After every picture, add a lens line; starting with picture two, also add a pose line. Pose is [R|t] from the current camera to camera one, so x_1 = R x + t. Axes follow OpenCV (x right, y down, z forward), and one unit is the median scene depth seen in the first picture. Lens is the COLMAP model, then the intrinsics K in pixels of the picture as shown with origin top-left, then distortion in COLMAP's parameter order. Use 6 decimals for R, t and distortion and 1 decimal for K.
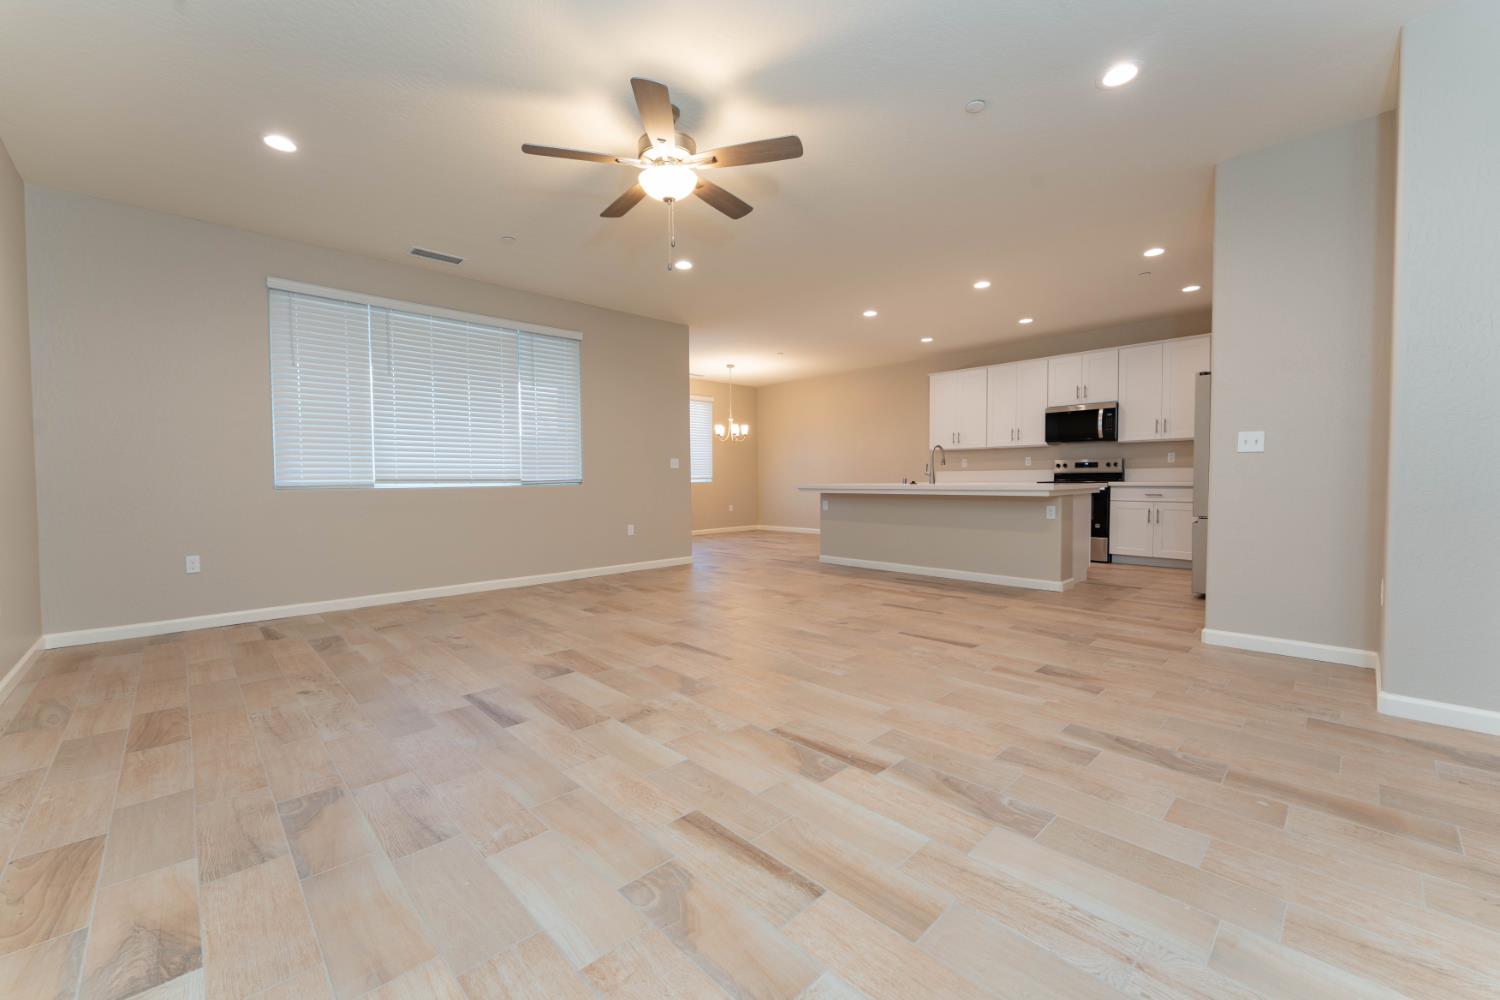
lens RADIAL K [[600.6, 0, 754.3], [0, 600.6, 494.3], [0, 0, 1]] dist [0.002028, -0.001402]
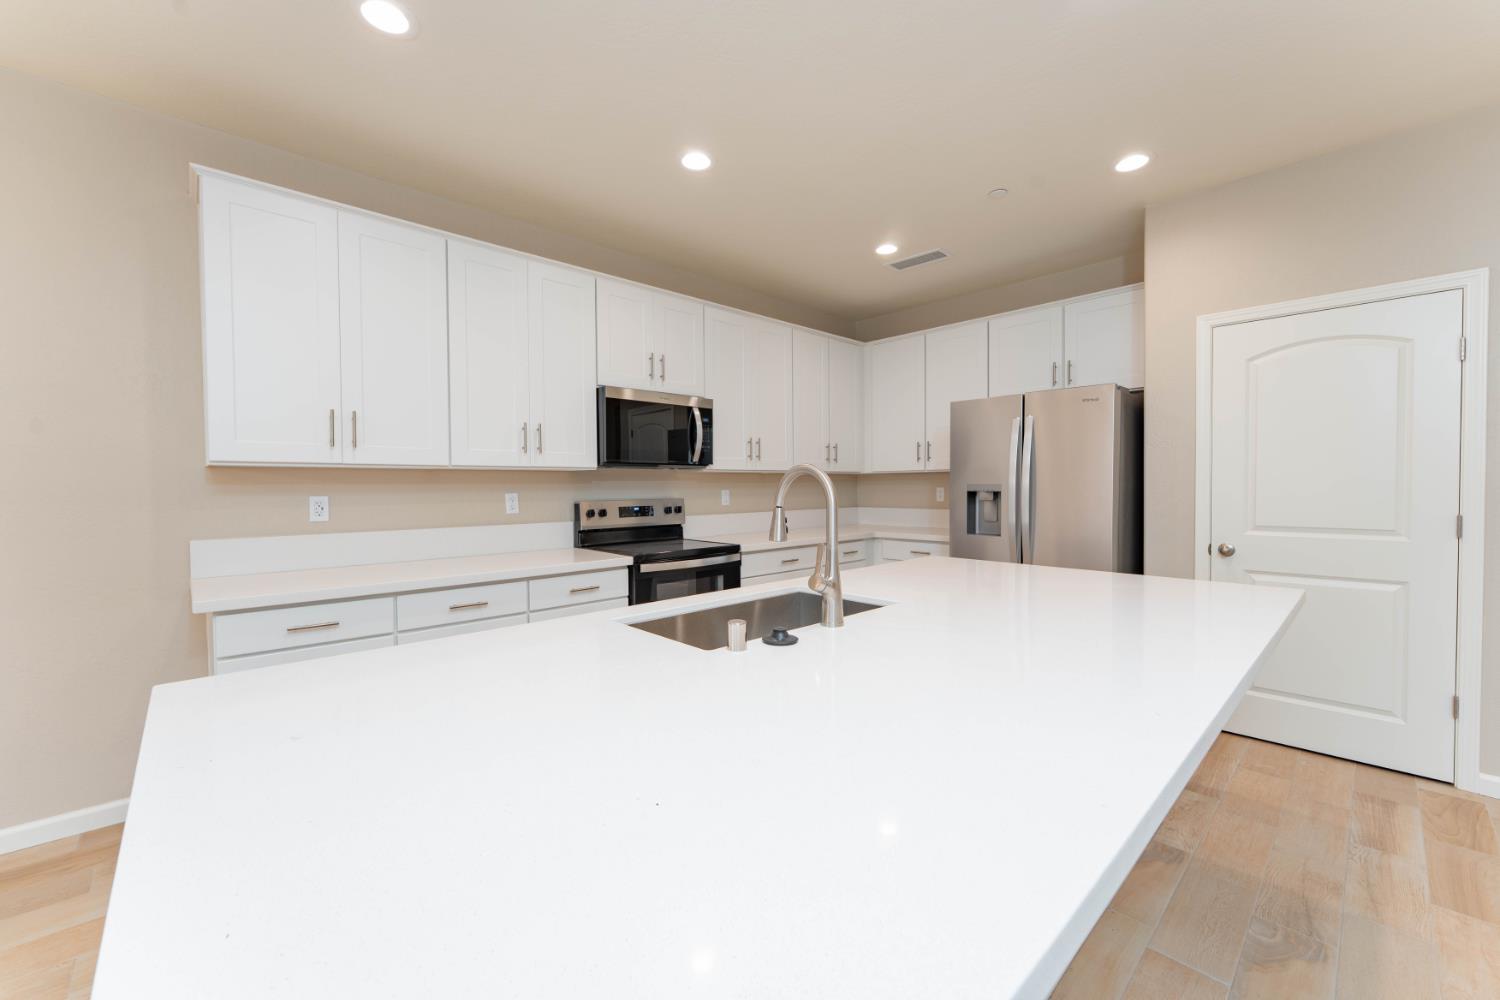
lens RADIAL K [[600.6, 0, 754.6], [0, 600.6, 497.1], [0, 0, 1]] dist [0.002028, -0.001402]
pose [[0.019382, -0.011699, 0.999744, 0.071770], [0.031231, 0.999451, 0.011090, -0.100190], [-0.999324, 0.031008, 0.019737, 1.408078]]
